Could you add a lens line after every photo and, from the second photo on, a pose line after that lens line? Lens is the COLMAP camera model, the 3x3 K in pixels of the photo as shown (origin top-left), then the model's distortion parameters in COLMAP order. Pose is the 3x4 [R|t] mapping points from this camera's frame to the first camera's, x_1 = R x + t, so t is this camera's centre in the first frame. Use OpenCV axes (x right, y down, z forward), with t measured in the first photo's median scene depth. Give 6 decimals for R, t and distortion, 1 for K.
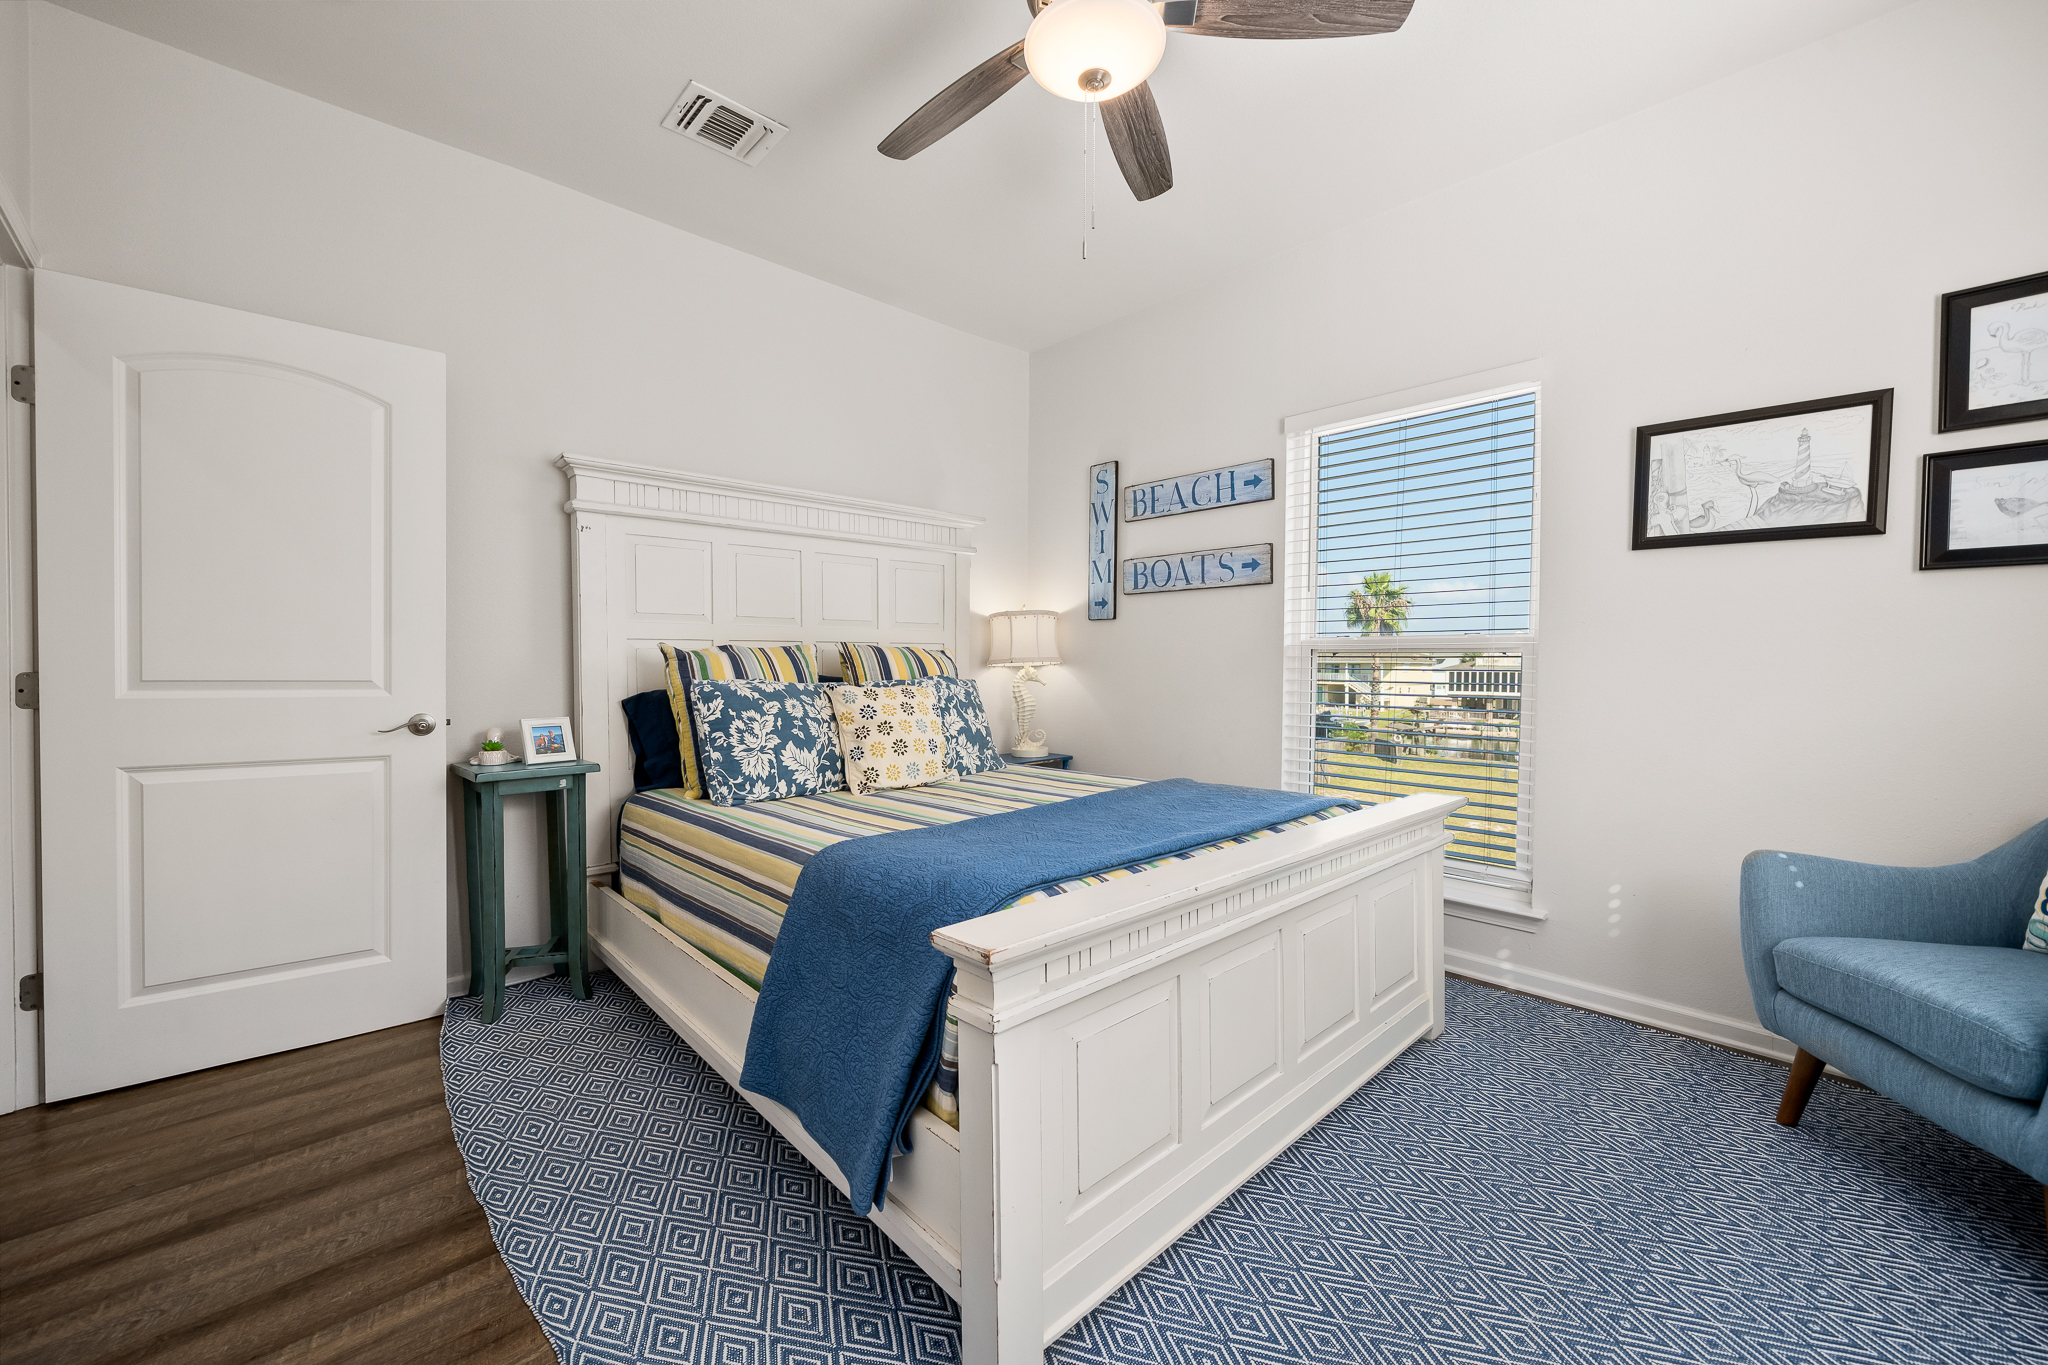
lens RADIAL K [[807.6, 0, 1020.0], [0, 807.6, 671.8], [0, 0, 1]] dist [-0.003847, -0.000190]
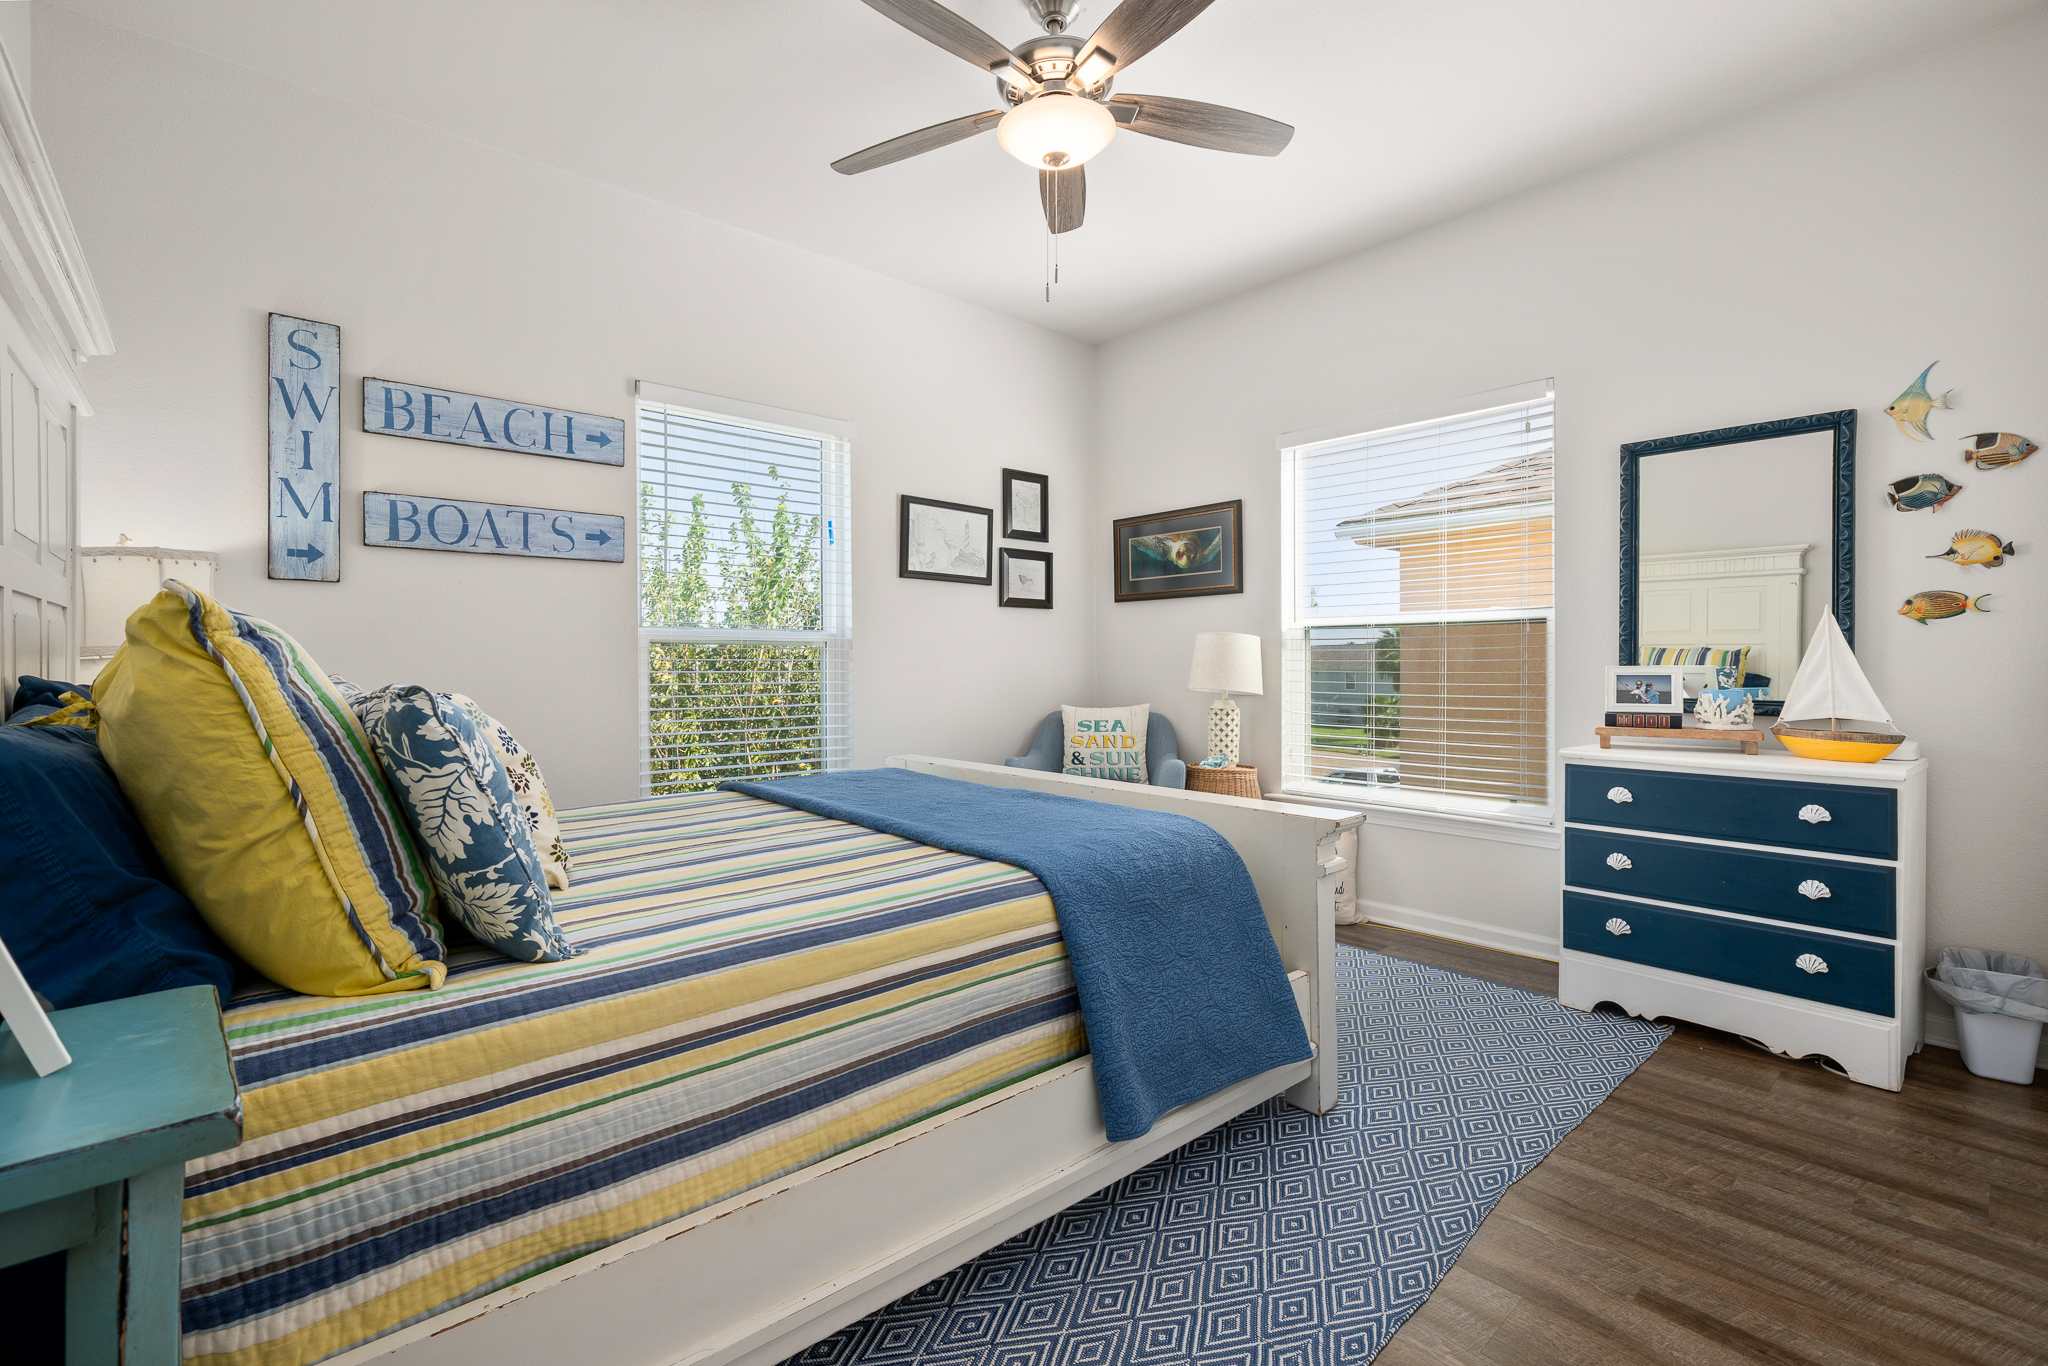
lens RADIAL K [[901.2, 0, 1024.4], [0, 901.2, 660.1], [0, 0, 1]] dist [-0.000074, -0.000026]
pose [[0.037946, -0.003172, 0.999275, -0.607890], [0.011827, 0.999926, 0.002725, -0.001658], [-0.999210, 0.011715, 0.037981, 0.499090]]
